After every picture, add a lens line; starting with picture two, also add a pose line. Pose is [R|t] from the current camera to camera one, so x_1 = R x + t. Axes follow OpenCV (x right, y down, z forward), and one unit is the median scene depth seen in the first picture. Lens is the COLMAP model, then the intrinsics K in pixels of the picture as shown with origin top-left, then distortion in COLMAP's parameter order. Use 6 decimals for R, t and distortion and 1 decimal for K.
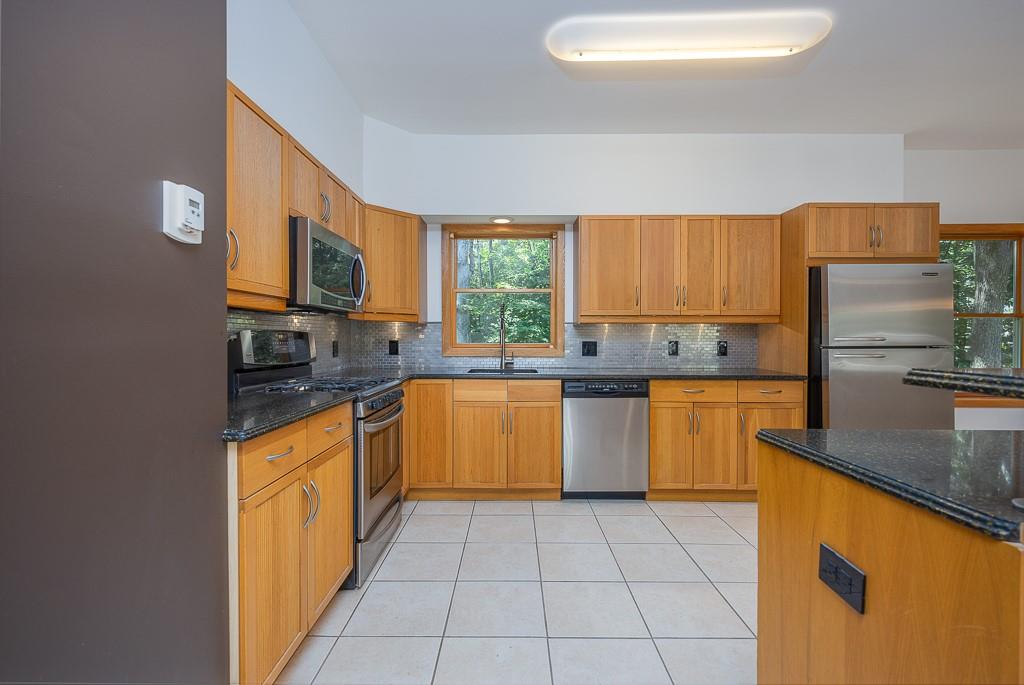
lens RADIAL K [[451.9, 0, 504.5], [0, 451.9, 343.1], [0, 0, 1]] dist [0.004548, 0.000167]
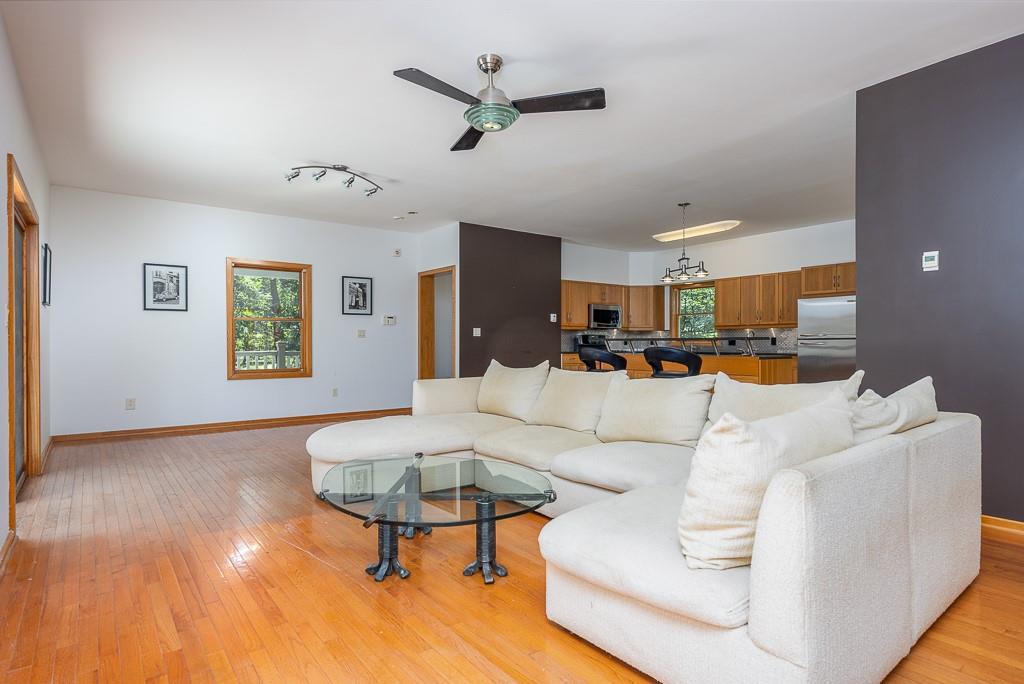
lens RADIAL K [[552.3, 0, 512.9], [0, 552.3, 341.9], [0, 0, 1]] dist [-0.007024, -0.000598]
pose [[0.606285, -0.001791, -0.795245, 1.688566], [-0.005747, 0.999961, -0.006634, 0.039607], [0.795227, 0.008592, 0.606252, -1.369492]]
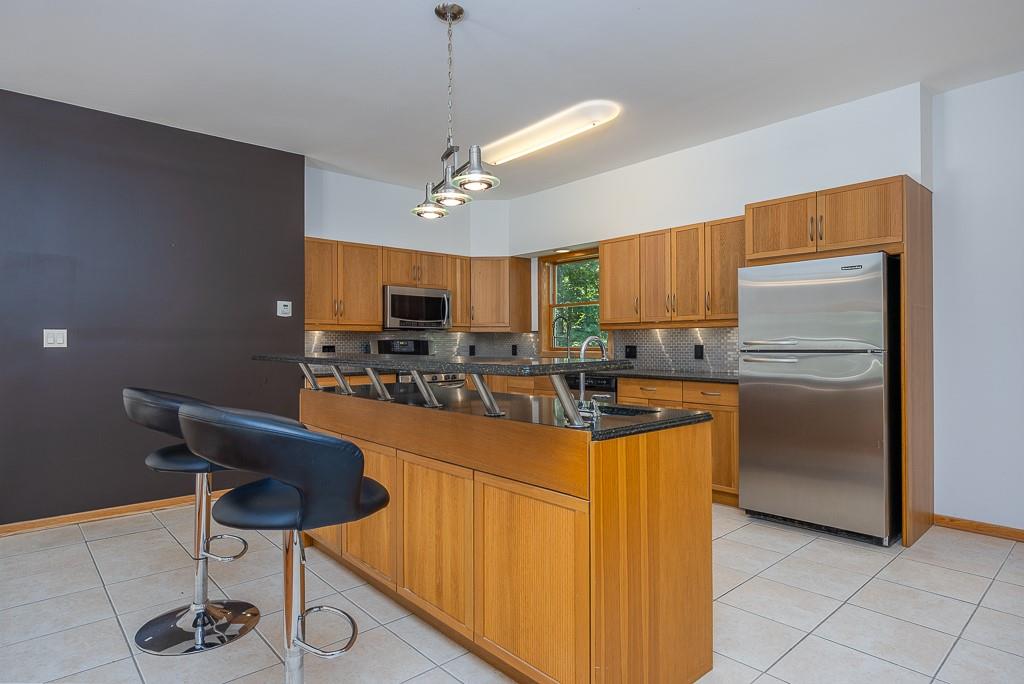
lens RADIAL K [[564.4, 0, 520.0], [0, 564.4, 341.5], [0, 0, 1]] dist [-0.013461, -0.000594]
pose [[0.674750, -0.005561, -0.738026, 1.144658], [-0.001010, 0.999964, -0.008458, -0.001178], [0.738046, 0.006453, 0.674720, -0.173845]]
